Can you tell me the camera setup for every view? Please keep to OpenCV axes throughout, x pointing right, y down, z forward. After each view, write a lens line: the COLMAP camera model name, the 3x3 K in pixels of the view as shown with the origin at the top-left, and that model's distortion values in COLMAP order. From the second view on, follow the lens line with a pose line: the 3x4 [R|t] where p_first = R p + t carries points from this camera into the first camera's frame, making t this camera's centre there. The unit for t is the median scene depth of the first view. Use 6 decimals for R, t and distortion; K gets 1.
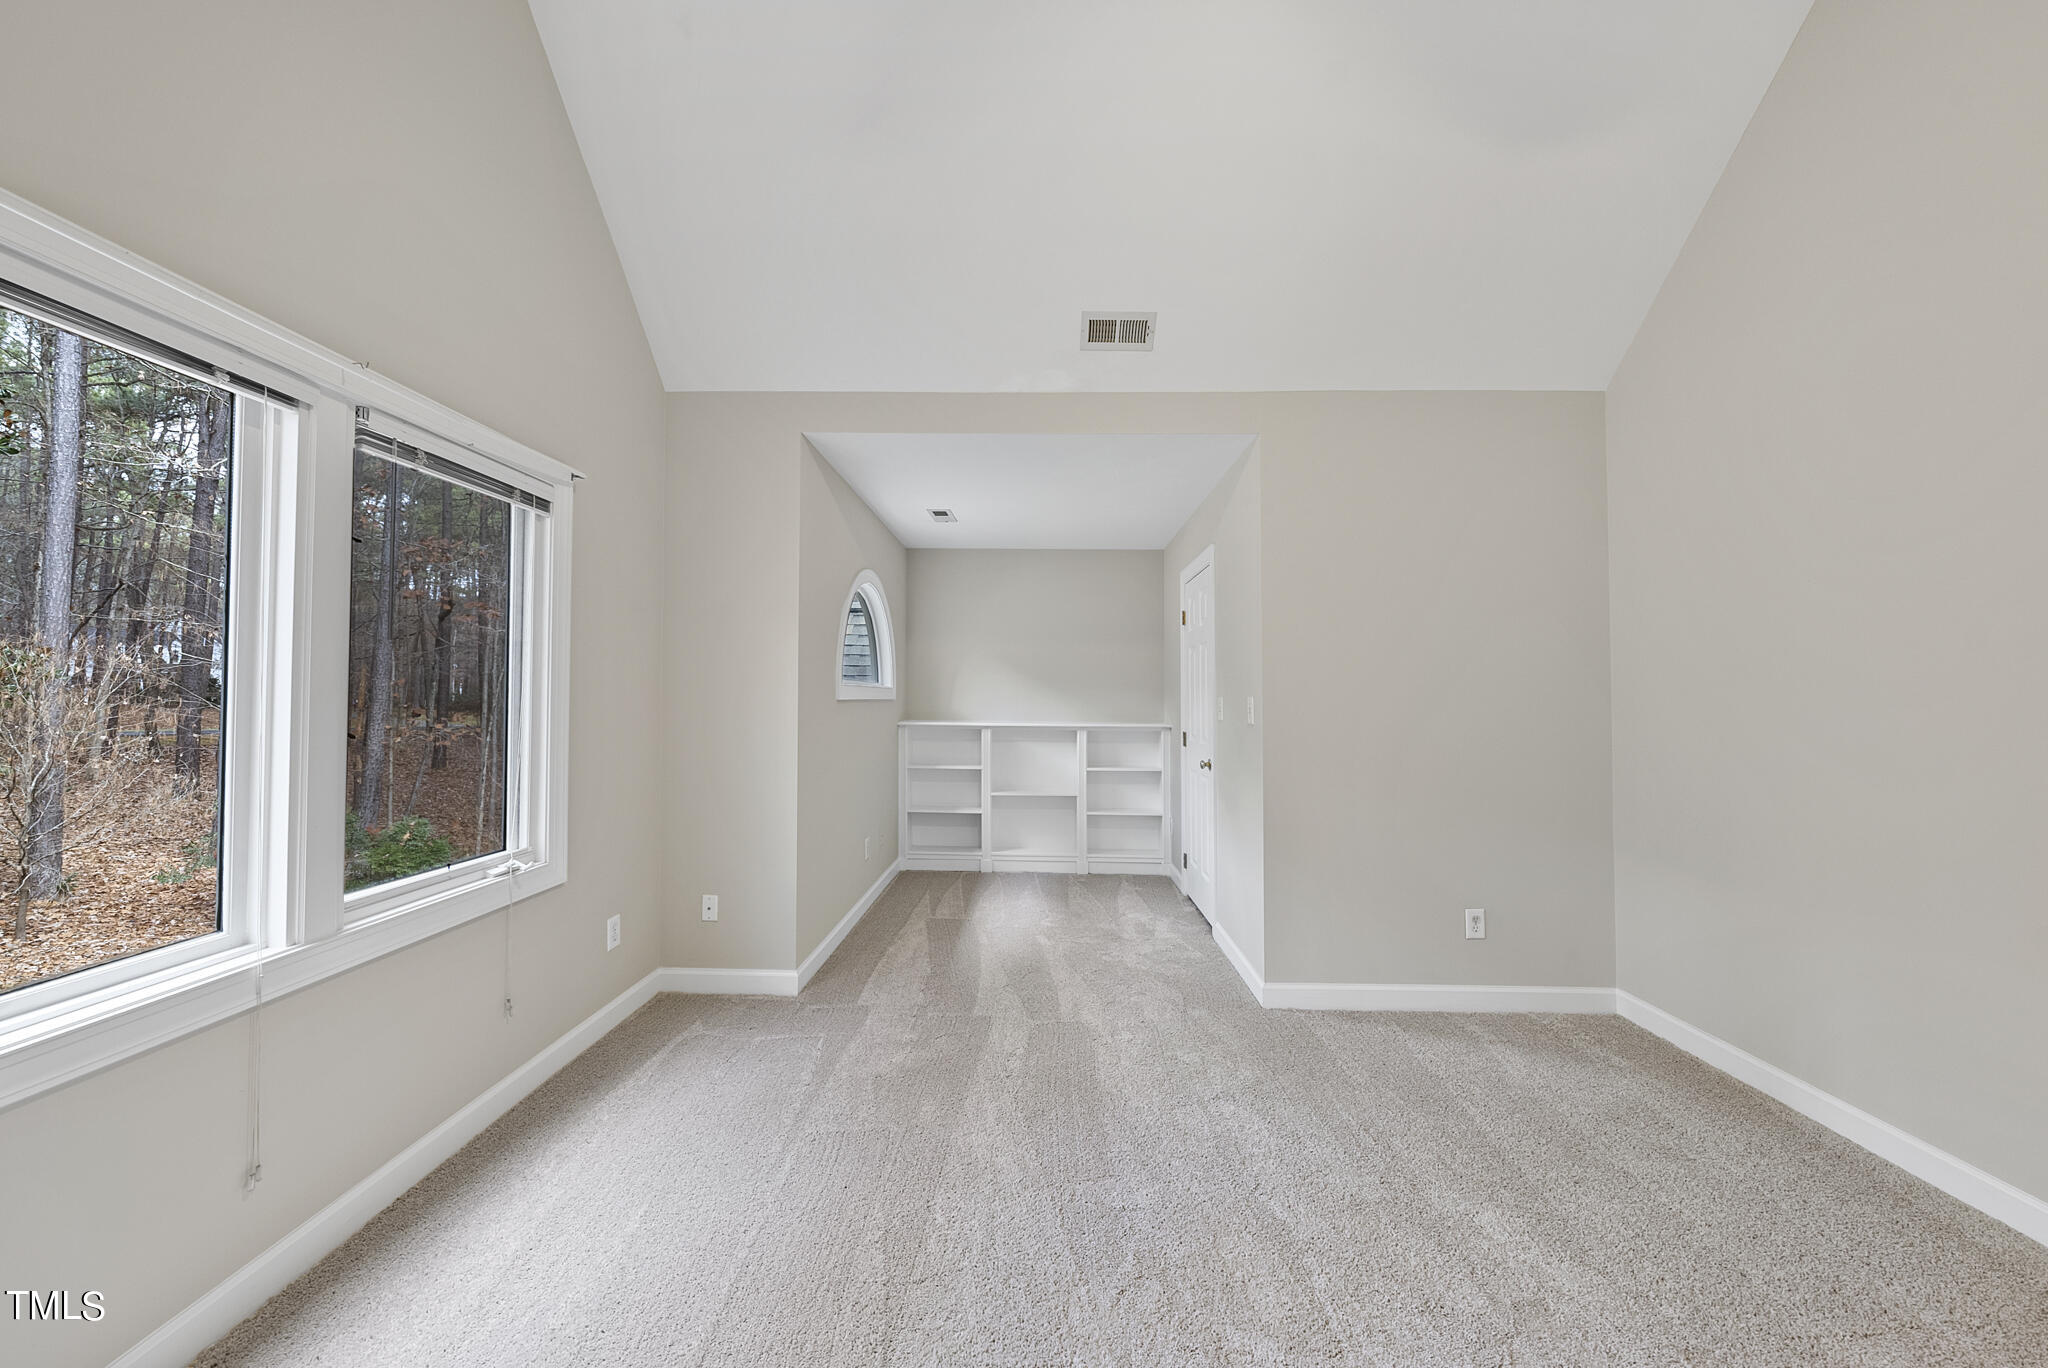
lens RADIAL K [[702.8, 0, 1015.3], [0, 702.8, 684.5], [0, 0, 1]] dist [-0.002353, 0.000021]
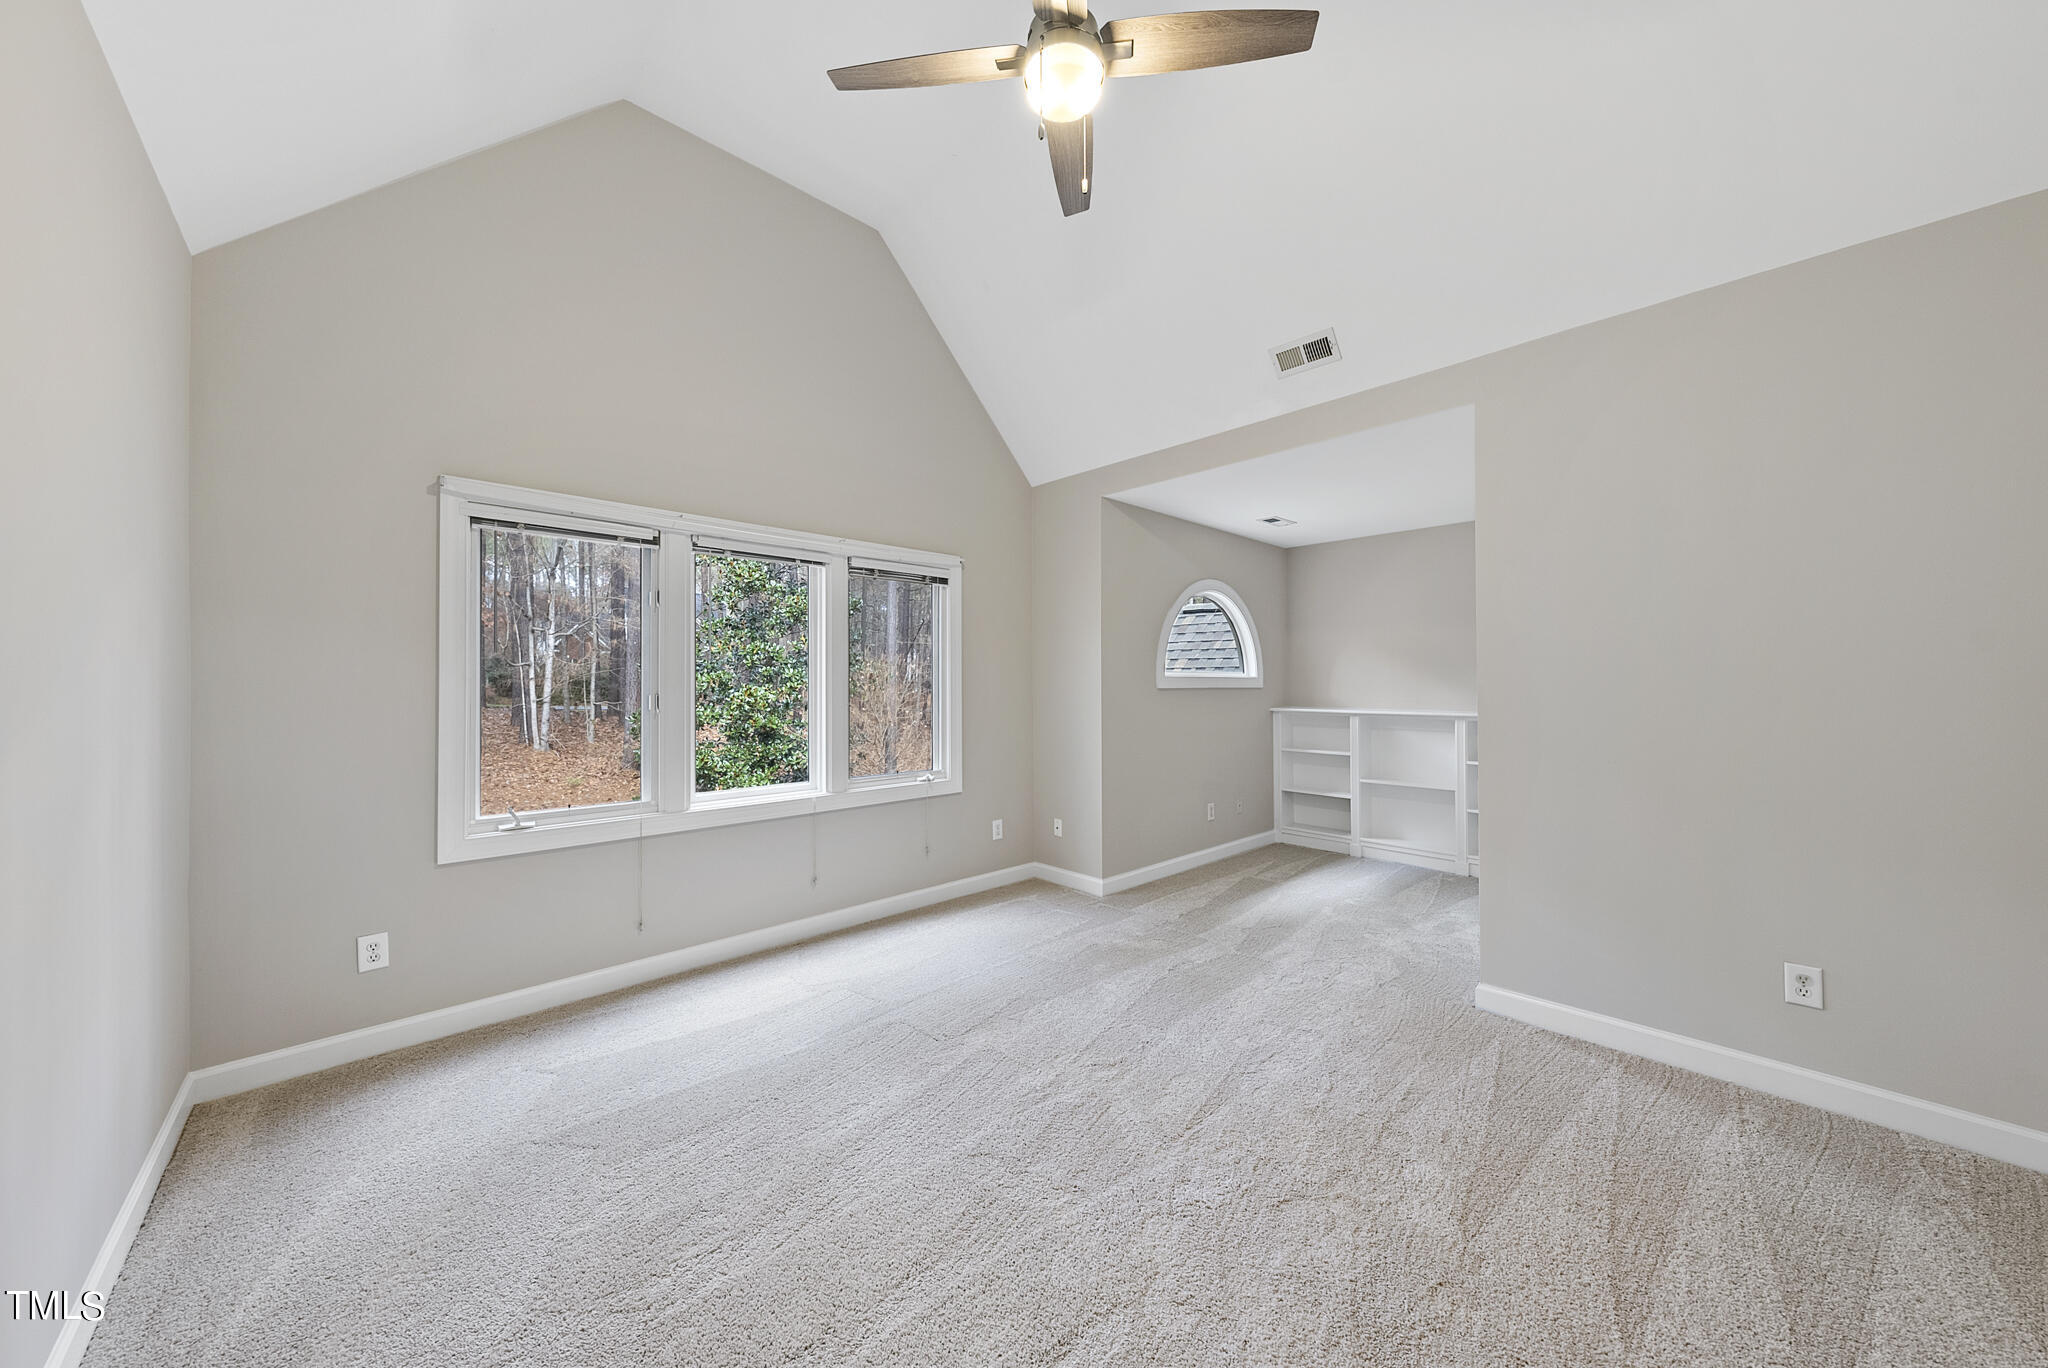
lens RADIAL K [[702.8, 0, 1015.3], [0, 702.8, 684.5], [0, 0, 1]] dist [-0.002353, 0.000021]
pose [[0.696231, -0.008948, -0.717762, 0.585423], [0.019421, 0.999791, 0.006375, 0.002043], [0.717555, -0.018378, 0.696259, -0.102241]]
